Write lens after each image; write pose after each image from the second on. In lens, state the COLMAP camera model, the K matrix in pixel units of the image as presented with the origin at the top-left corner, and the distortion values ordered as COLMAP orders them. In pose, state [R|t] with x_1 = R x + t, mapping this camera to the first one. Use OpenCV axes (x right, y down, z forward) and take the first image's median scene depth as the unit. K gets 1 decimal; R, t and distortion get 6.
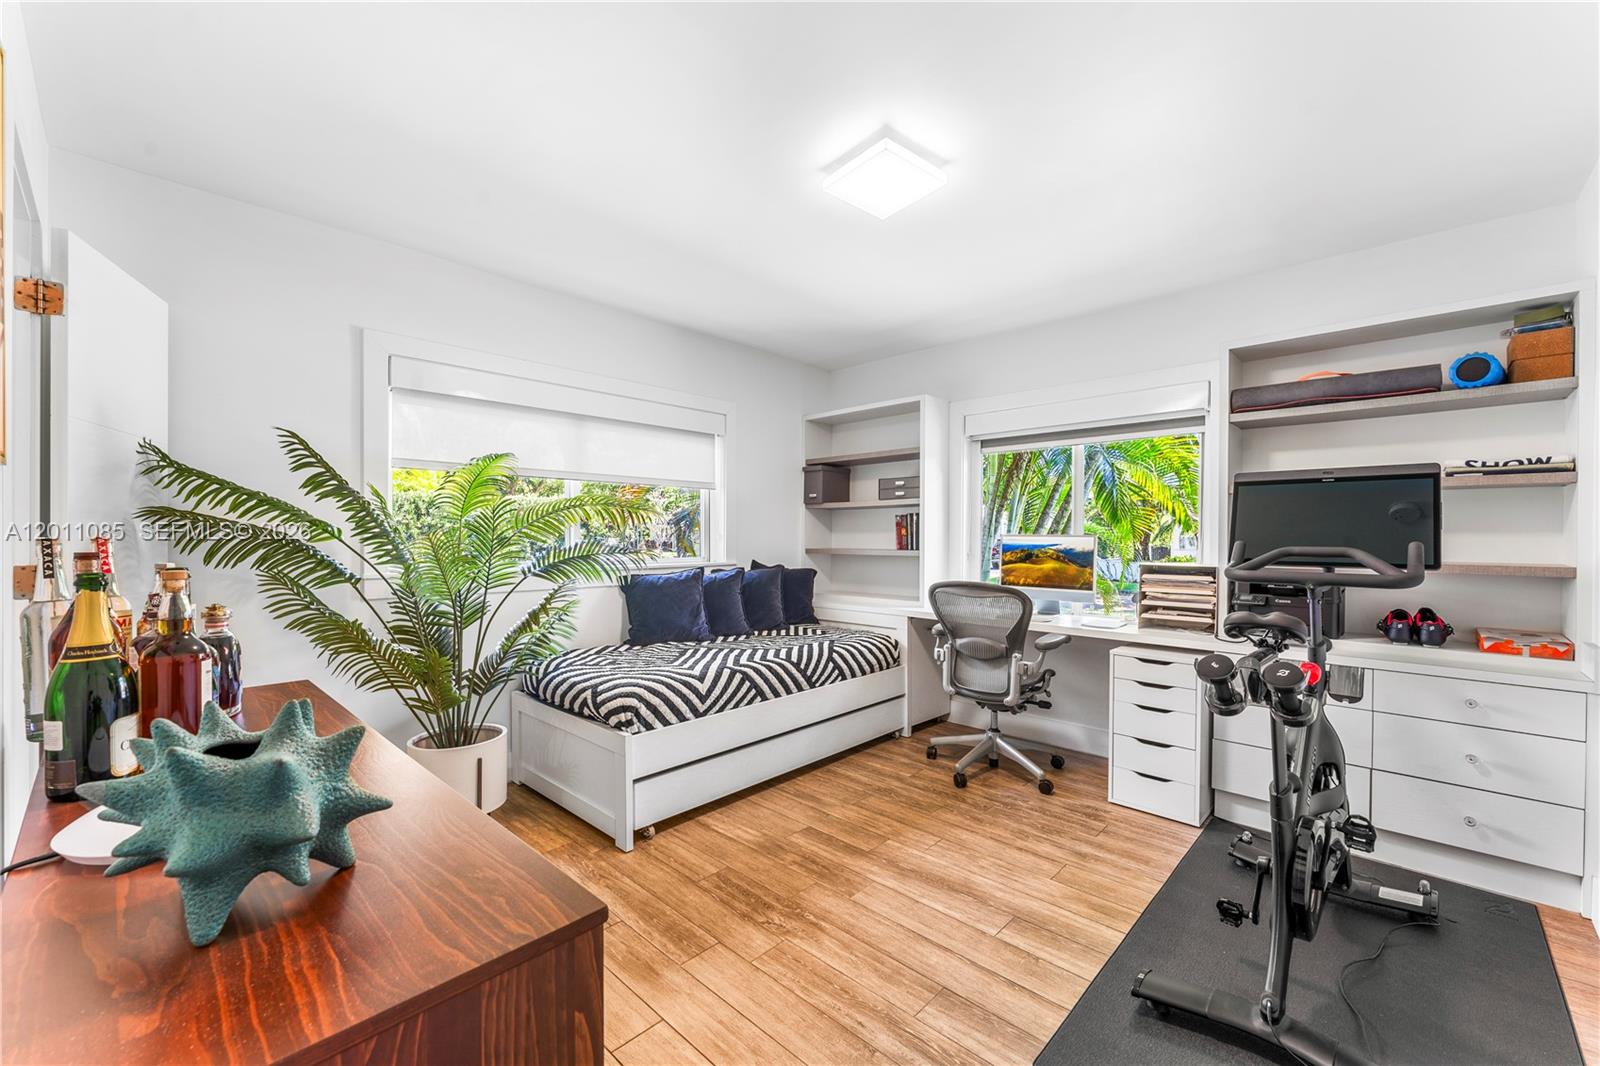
lens RADIAL K [[637.0, 0, 795.2], [0, 637.0, 536.3], [0, 0, 1]] dist [0.001317, -0.000279]
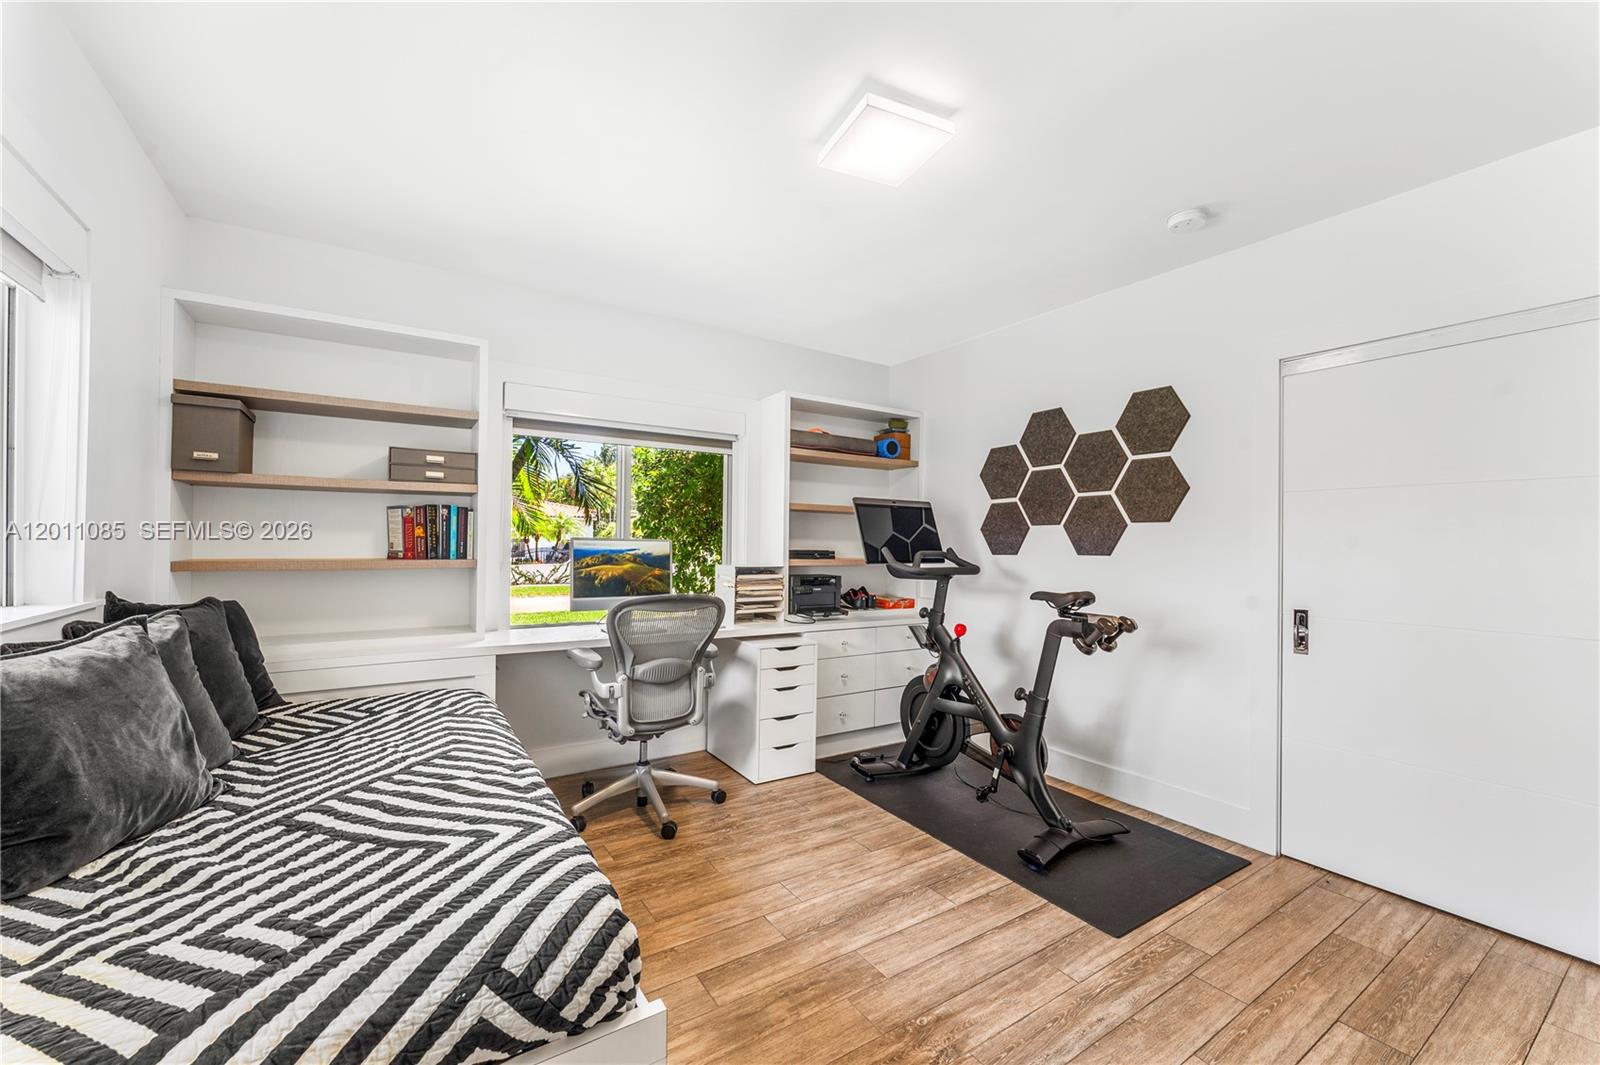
lens RADIAL K [[637.0, 0, 795.2], [0, 637.0, 535.8], [0, 0, 1]] dist [0.001317, -0.000279]
pose [[0.229934, 0.008662, 0.973168, -0.568996], [-0.011970, 0.999910, -0.006072, -0.005290], [-0.973132, -0.010253, 0.230017, 0.694390]]
